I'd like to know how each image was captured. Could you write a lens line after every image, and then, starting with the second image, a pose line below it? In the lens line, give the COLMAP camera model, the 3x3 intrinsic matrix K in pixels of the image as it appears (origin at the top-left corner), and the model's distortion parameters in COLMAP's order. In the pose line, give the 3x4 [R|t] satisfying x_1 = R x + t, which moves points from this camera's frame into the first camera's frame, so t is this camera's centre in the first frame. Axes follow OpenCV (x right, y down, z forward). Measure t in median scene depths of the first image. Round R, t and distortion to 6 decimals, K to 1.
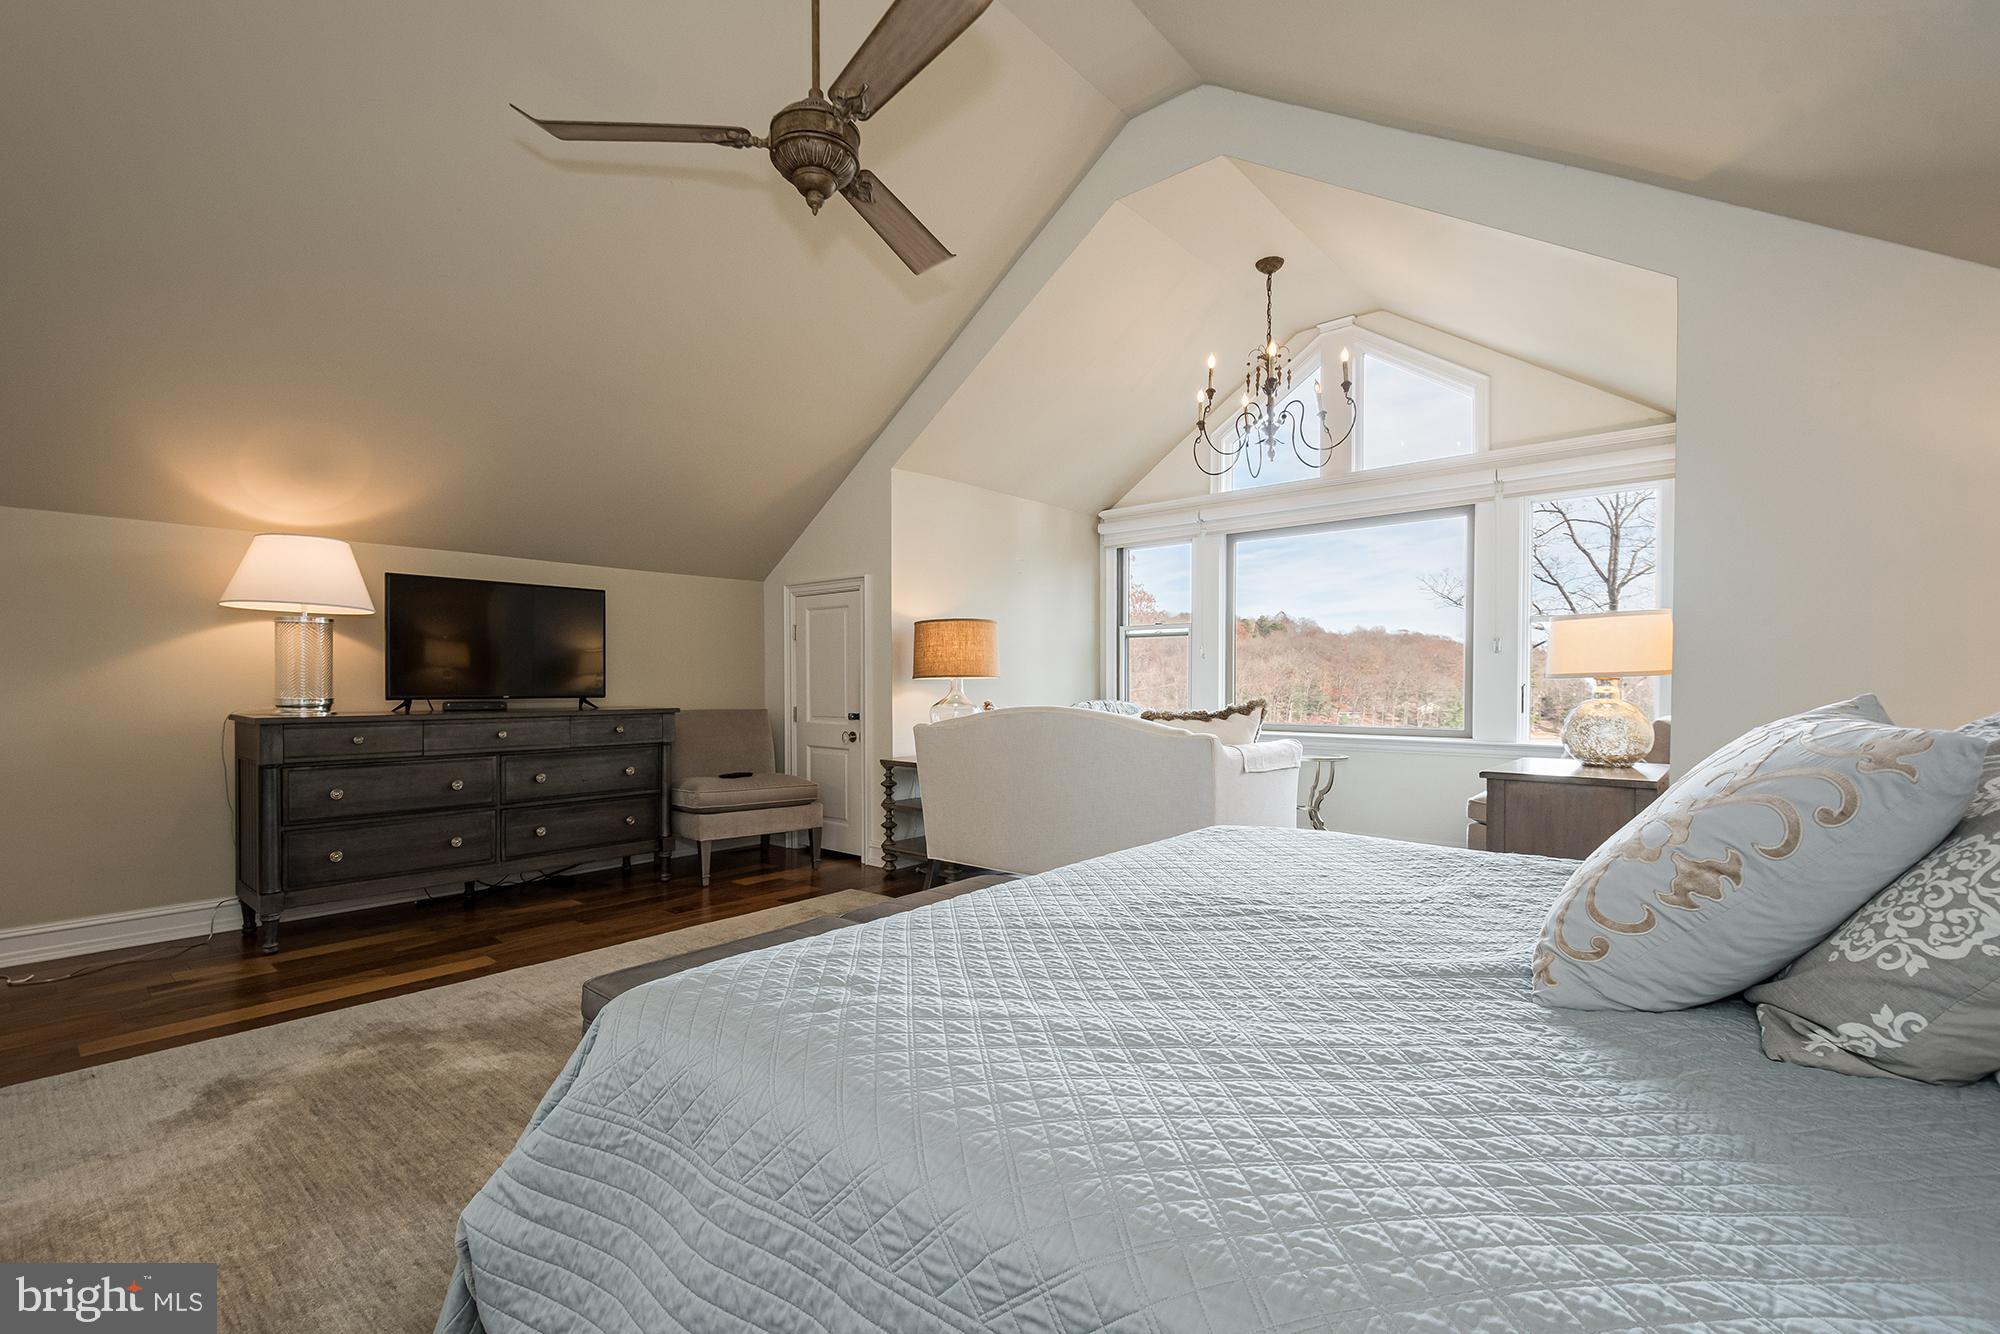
lens RADIAL K [[902.1, 0, 989.4], [0, 902.1, 696.2], [0, 0, 1]] dist [0.002358, -0.000371]
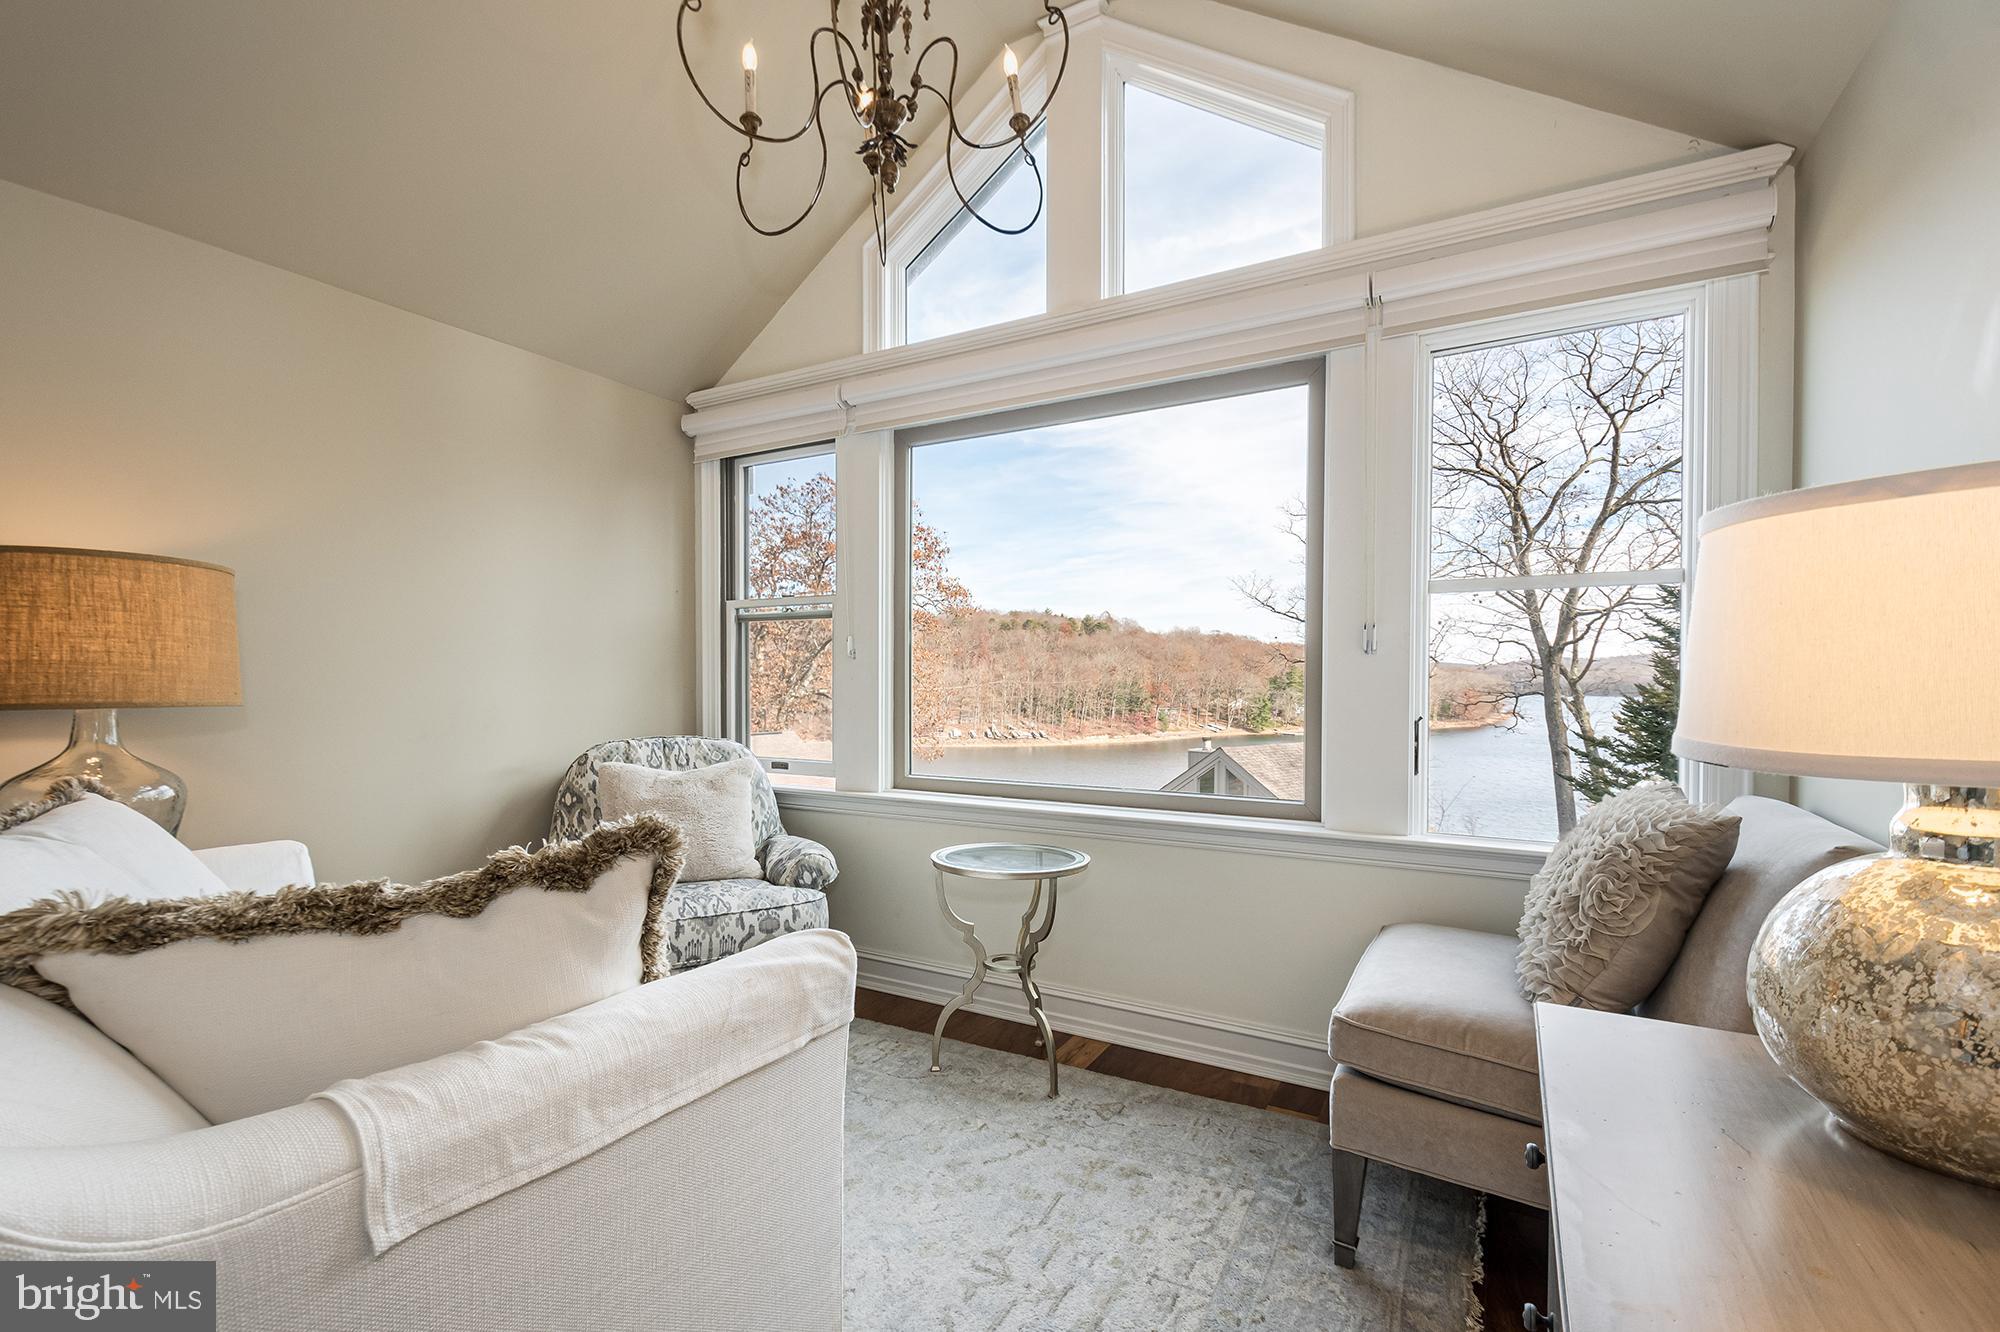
lens RADIAL K [[902.1, 0, 989.4], [0, 902.1, 695.2], [0, 0, 1]] dist [0.002358, -0.000371]
pose [[0.983116, -0.001010, 0.182980, 0.203544], [0.000524, 0.999996, 0.002705, -0.020198], [-0.182982, -0.002563, 0.983113, 0.420670]]
